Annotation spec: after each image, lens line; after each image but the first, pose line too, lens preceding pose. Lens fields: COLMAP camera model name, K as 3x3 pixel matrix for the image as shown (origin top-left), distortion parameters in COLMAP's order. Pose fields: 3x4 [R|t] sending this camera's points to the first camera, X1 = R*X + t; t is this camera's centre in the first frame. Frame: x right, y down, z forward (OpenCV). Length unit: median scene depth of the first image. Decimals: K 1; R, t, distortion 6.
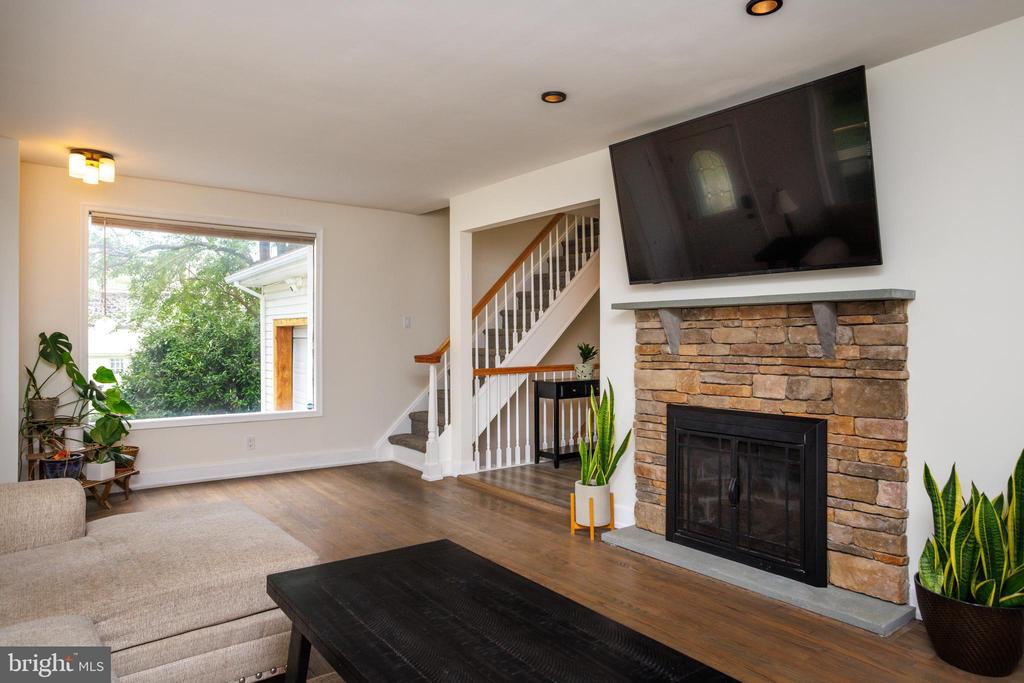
lens RADIAL K [[634.8, 0, 507.3], [0, 634.8, 338.5], [0, 0, 1]] dist [-0.014404, 0.009418]
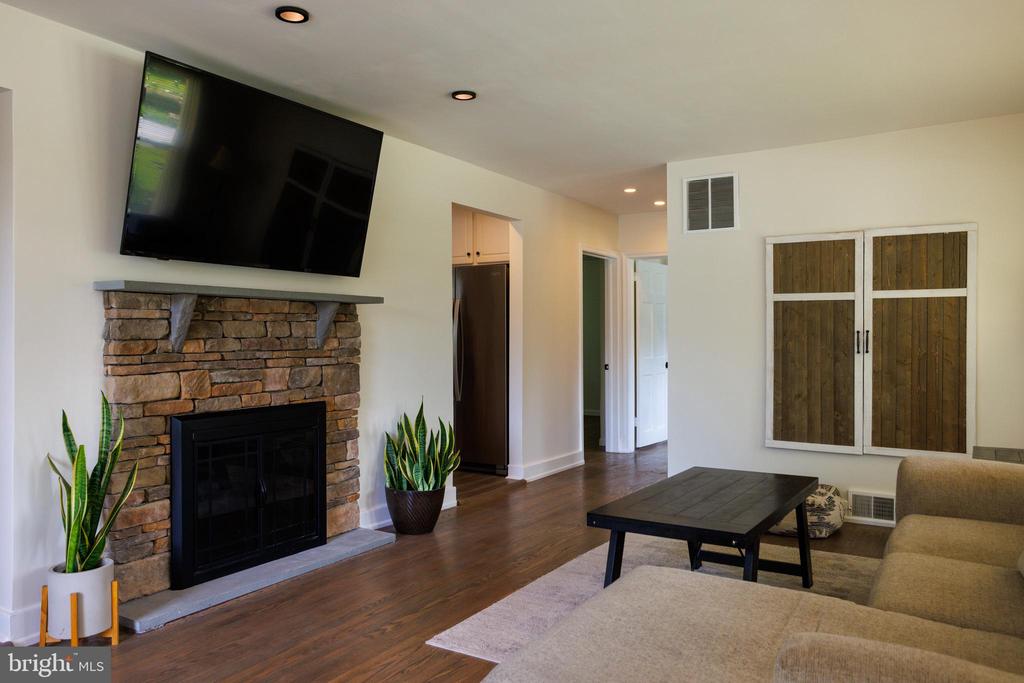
lens RADIAL K [[777.2, 0, 516.8], [0, 777.2, 337.6], [0, 0, 1]] dist [0.005720, 0.015195]
pose [[-0.359431, -0.006016, 0.933152, -0.790202], [-0.002284, 0.999982, 0.005567, 0.000173], [-0.933169, -0.000130, -0.359438, 0.952099]]
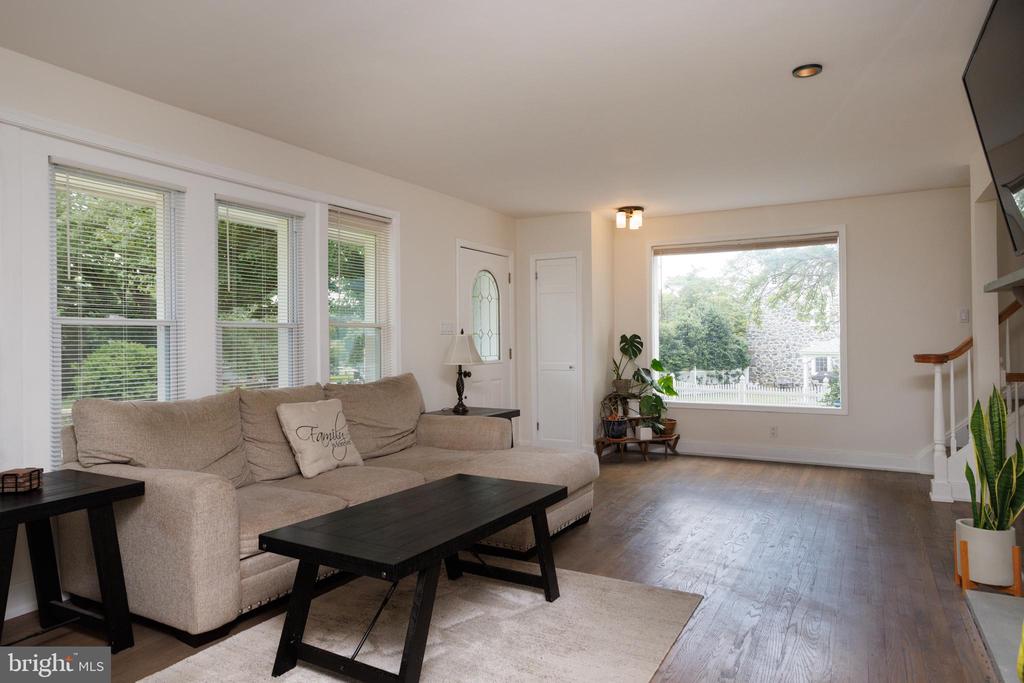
lens RADIAL K [[634.8, 0, 512.7], [0, 634.8, 342.3], [0, 0, 1]] dist [-0.014404, 0.009418]
pose [[0.416801, -0.004489, -0.908987, 0.592564], [0.009168, 0.999958, -0.000734, 0.008038], [0.908952, -0.008027, 0.416824, 0.177098]]
